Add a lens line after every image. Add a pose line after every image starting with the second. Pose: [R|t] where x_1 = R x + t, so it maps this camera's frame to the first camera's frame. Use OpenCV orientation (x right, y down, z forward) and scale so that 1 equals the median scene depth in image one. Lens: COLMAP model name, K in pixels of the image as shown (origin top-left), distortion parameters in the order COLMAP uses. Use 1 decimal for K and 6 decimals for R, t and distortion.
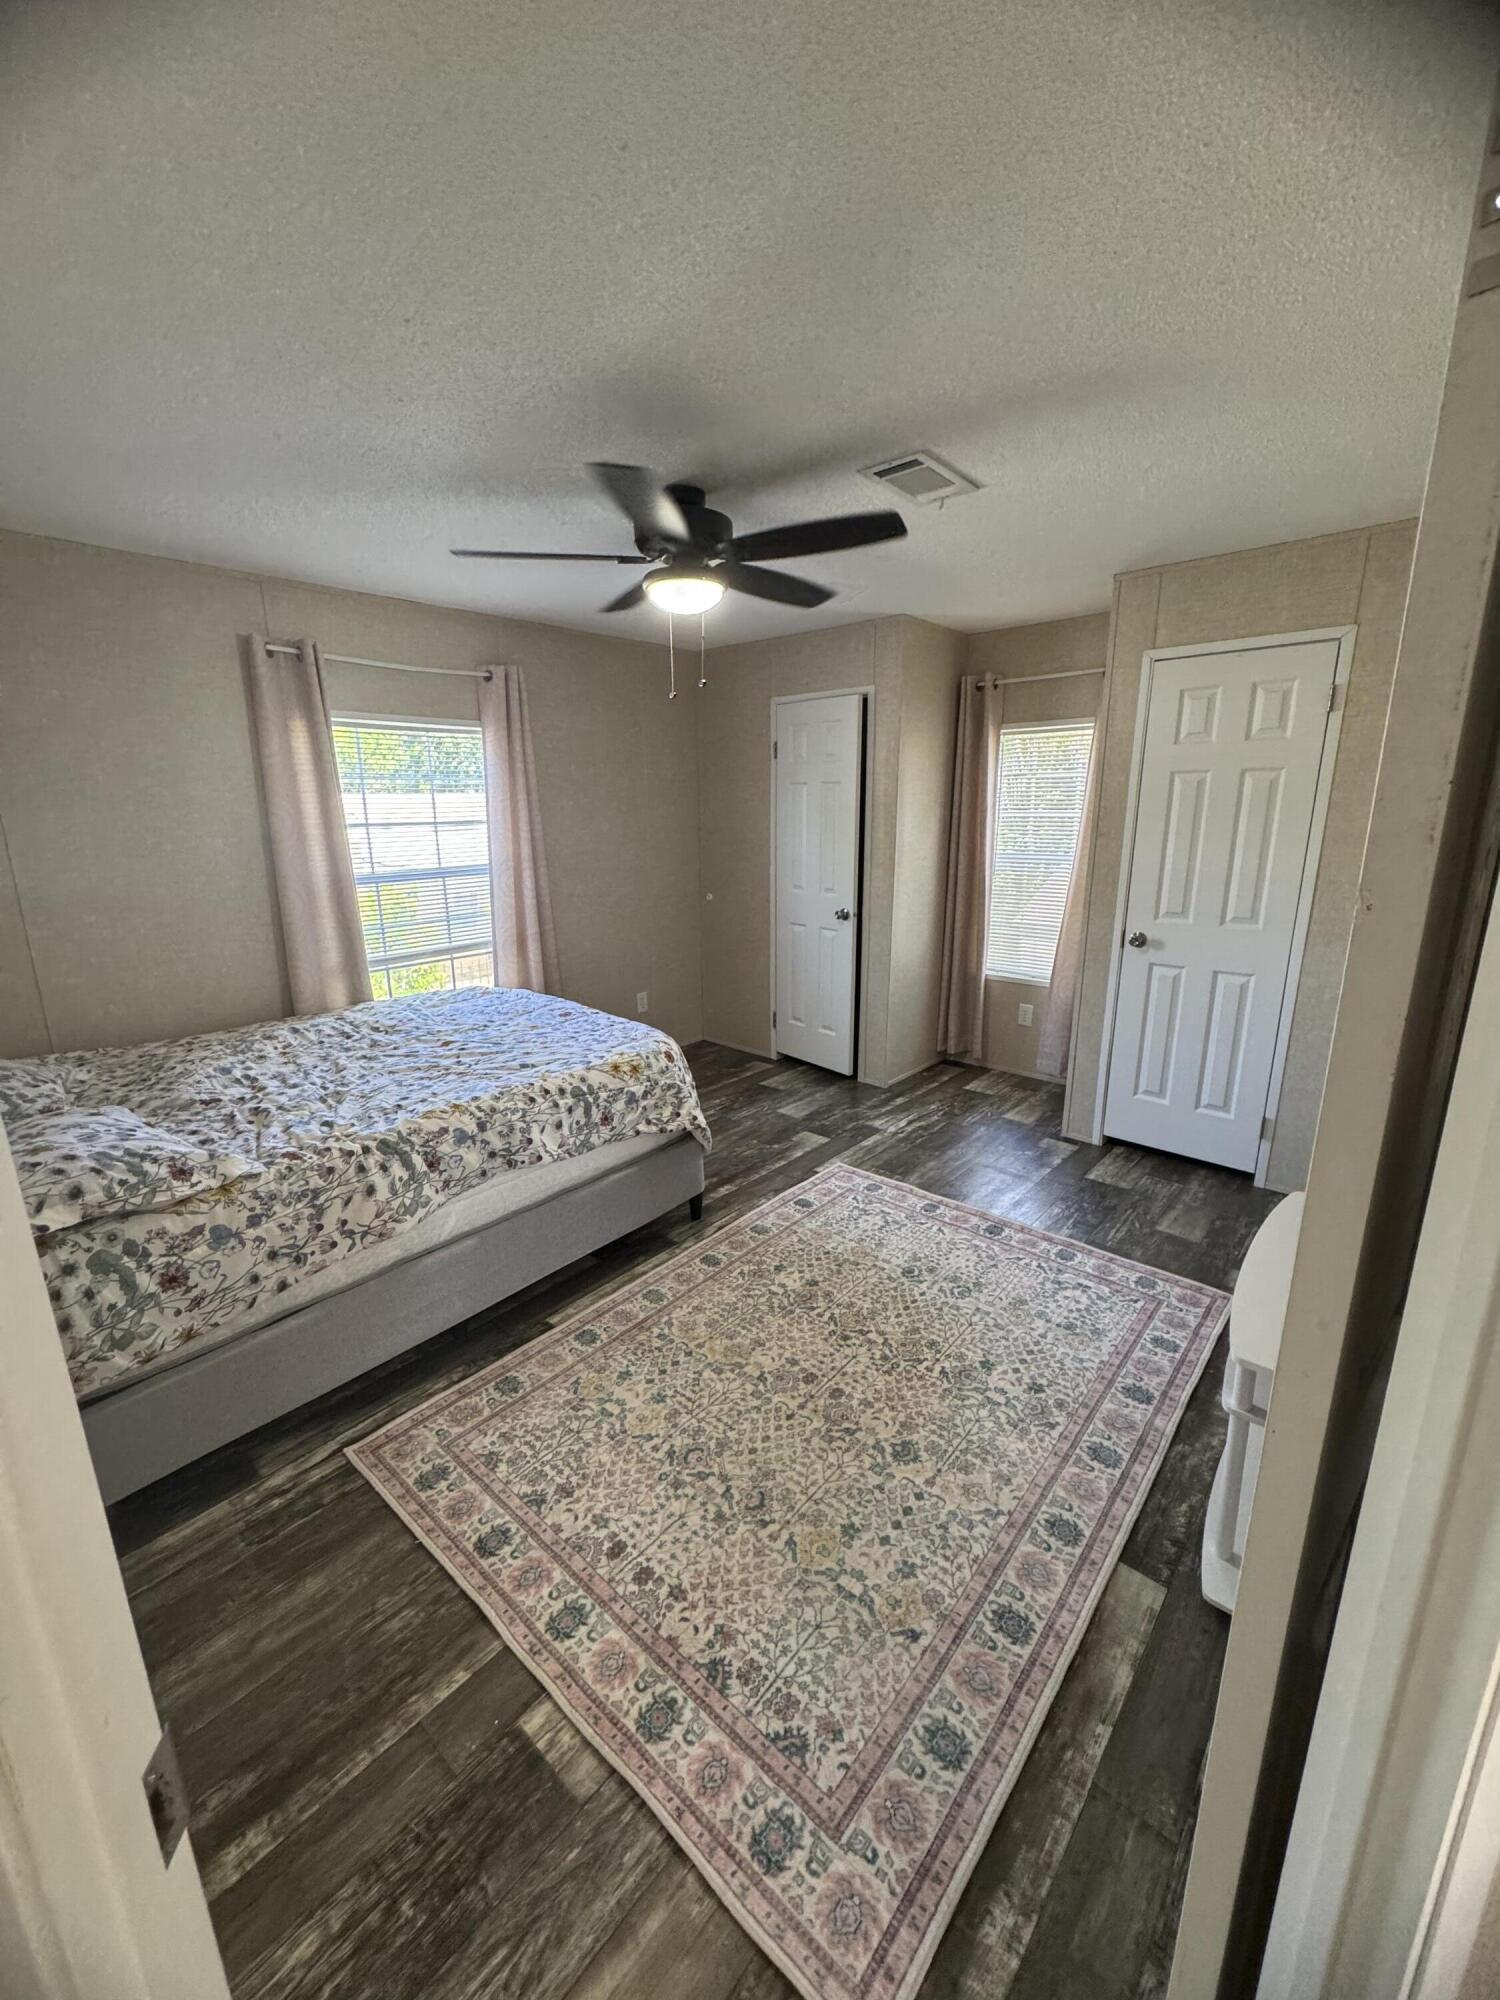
lens RADIAL K [[806.8, 0, 750.0], [0, 806.8, 1000.0], [0, 0, 1]] dist [-0.002070, 0.000615]
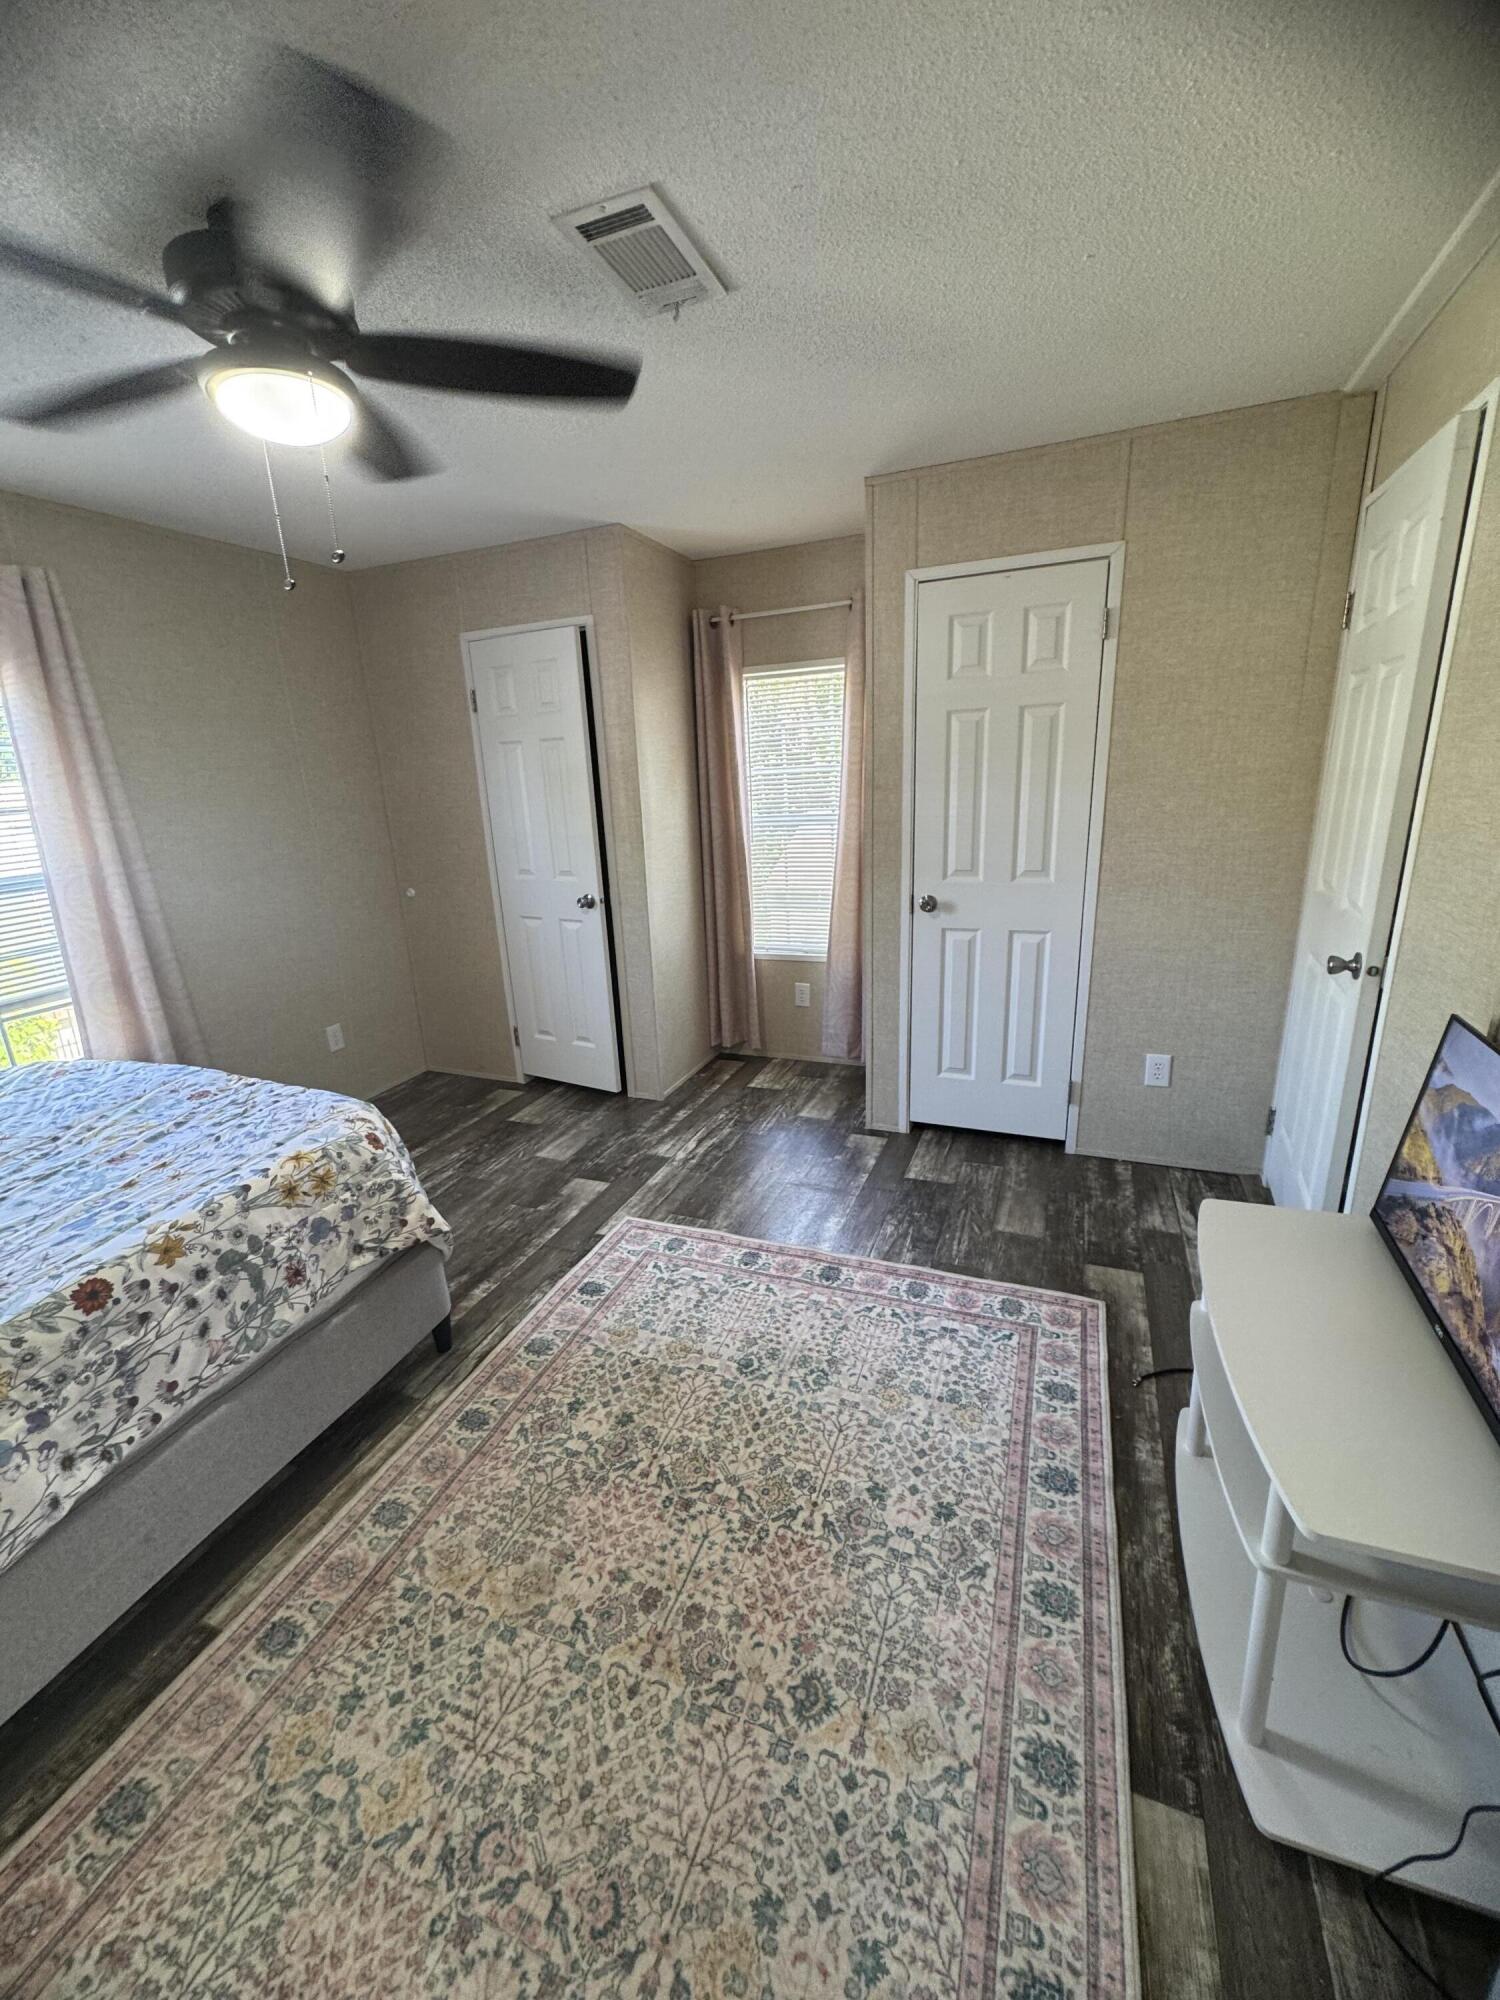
lens RADIAL K [[806.8, 0, 750.0], [0, 806.8, 1000.0], [0, 0, 1]] dist [-0.002070, 0.000615]
pose [[0.941341, -0.124920, 0.313484, 0.002940], [0.115306, 0.992116, 0.049101, -0.043346], [-0.317146, -0.010074, 0.948323, 0.262345]]
